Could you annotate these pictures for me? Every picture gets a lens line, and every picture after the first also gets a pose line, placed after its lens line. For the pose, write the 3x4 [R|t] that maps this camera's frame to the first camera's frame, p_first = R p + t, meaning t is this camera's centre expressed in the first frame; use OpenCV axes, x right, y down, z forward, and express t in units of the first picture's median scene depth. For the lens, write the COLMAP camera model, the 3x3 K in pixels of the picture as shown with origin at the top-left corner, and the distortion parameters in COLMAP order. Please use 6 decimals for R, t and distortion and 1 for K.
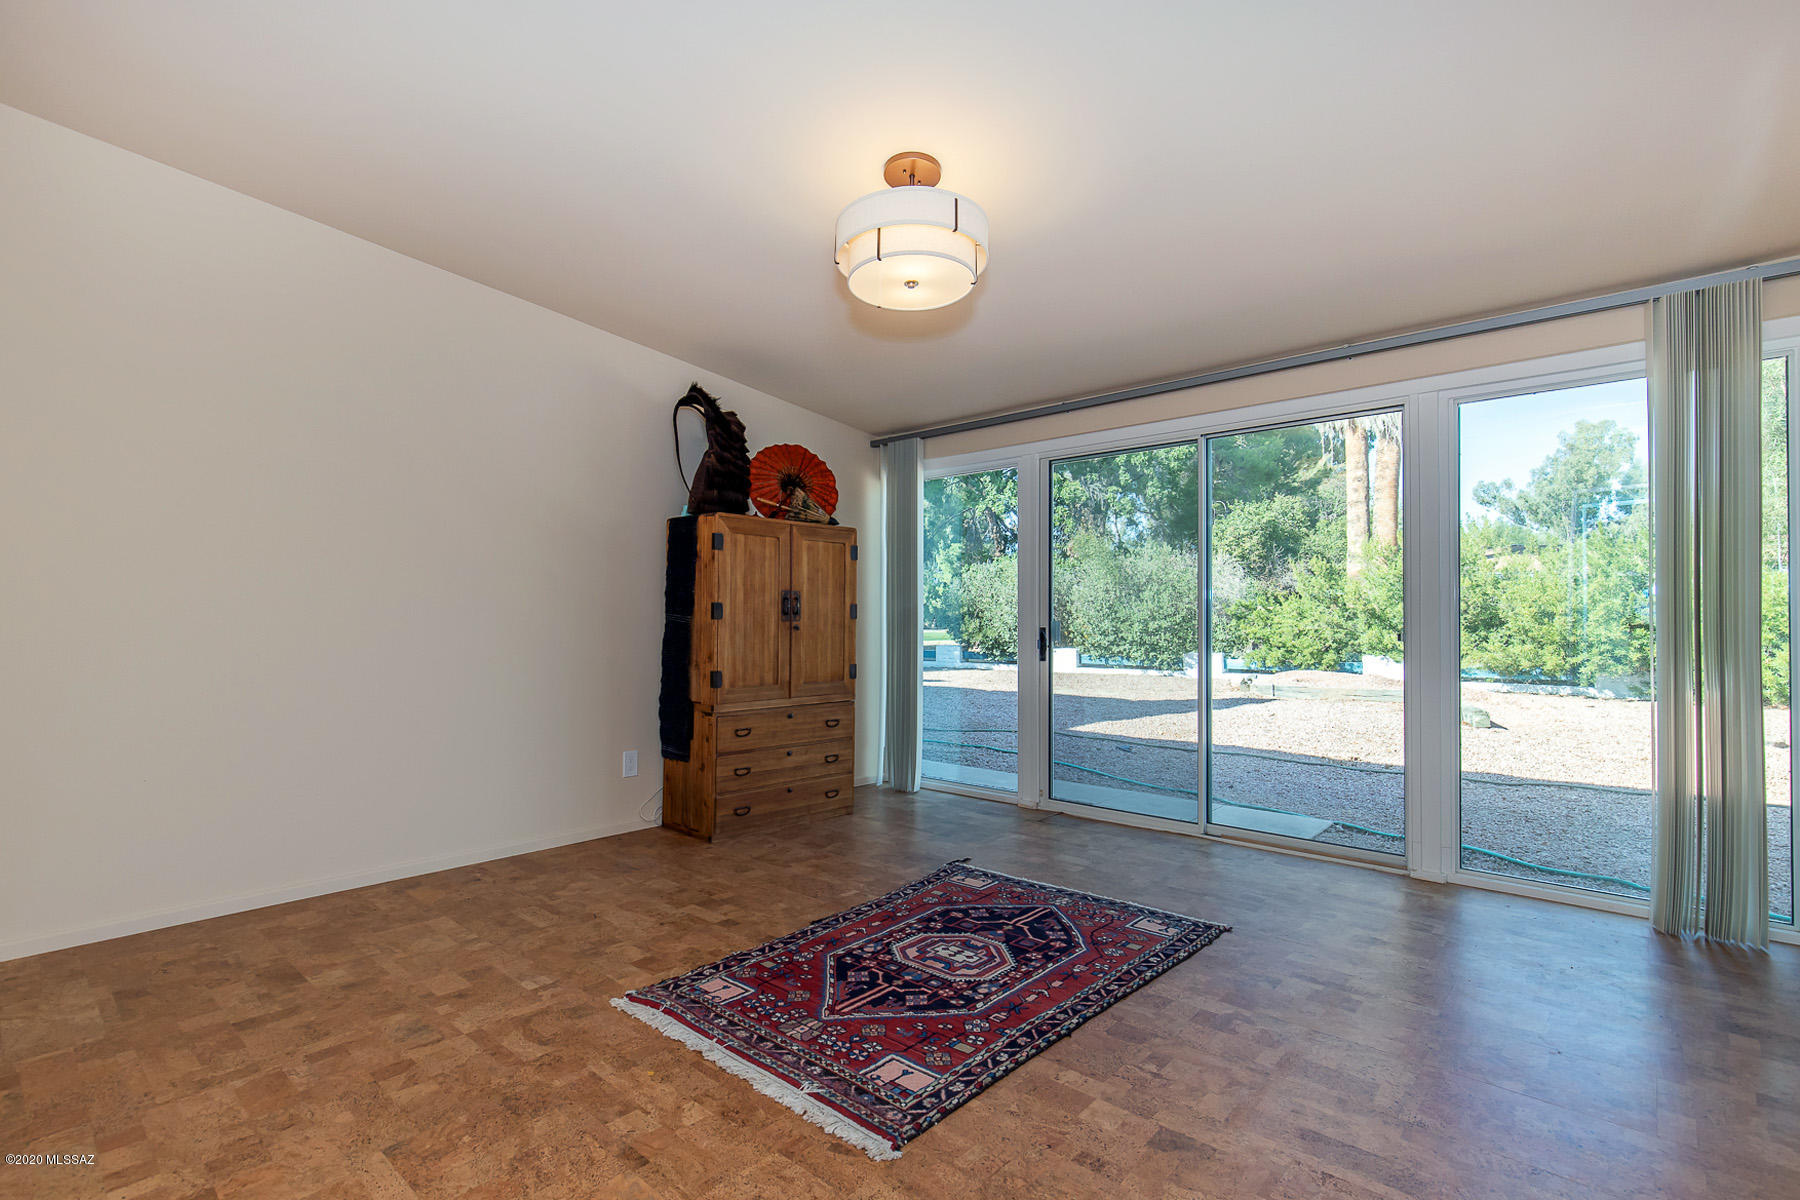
lens RADIAL K [[826.2, 0, 859.9], [0, 826.2, 593.7], [0, 0, 1]] dist [0.000375, -0.000064]
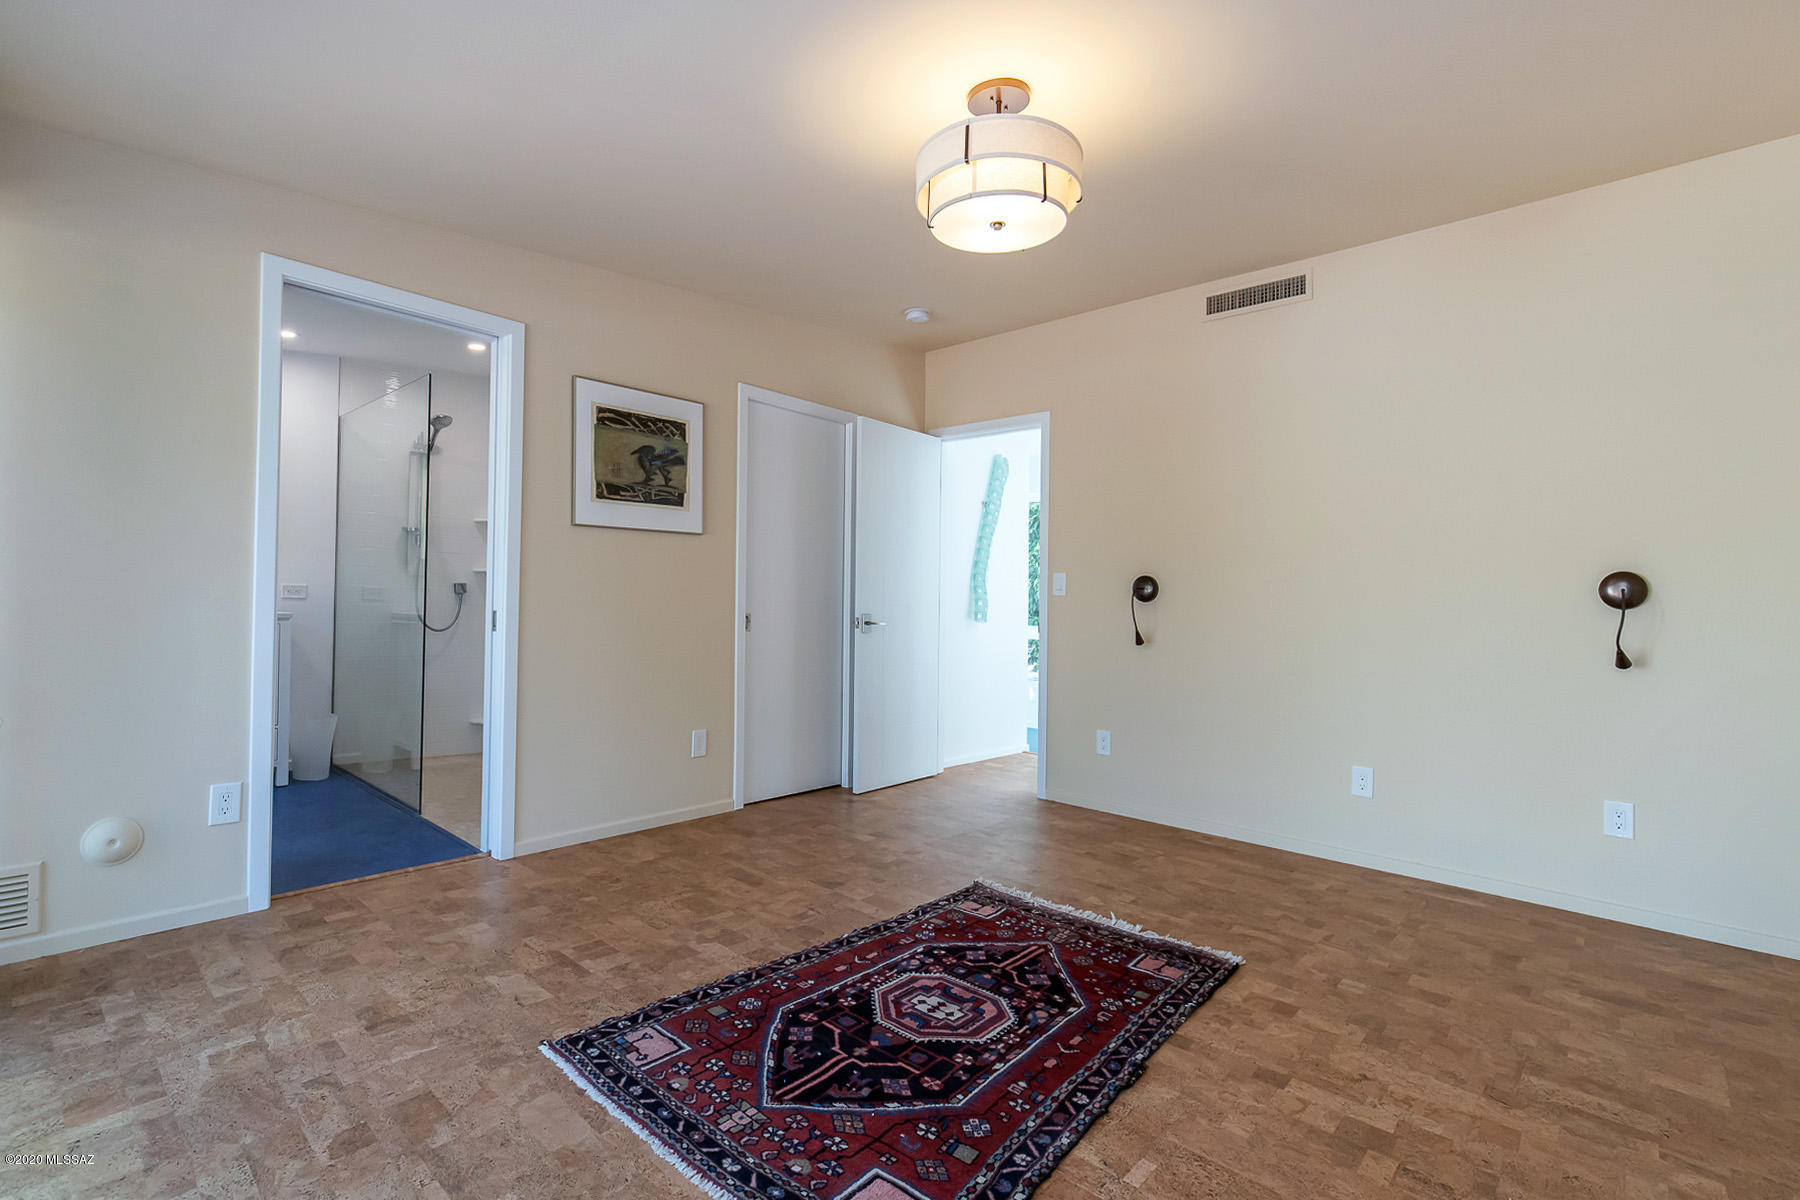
lens RADIAL K [[826.2, 0, 859.9], [0, 826.2, 593.7], [0, 0, 1]] dist [0.000375, -0.000064]
pose [[-0.999382, -0.034150, 0.008327, 0.212476], [-0.034498, 0.998345, -0.046012, 0.053658], [-0.006742, -0.046270, -0.998906, 1.951824]]
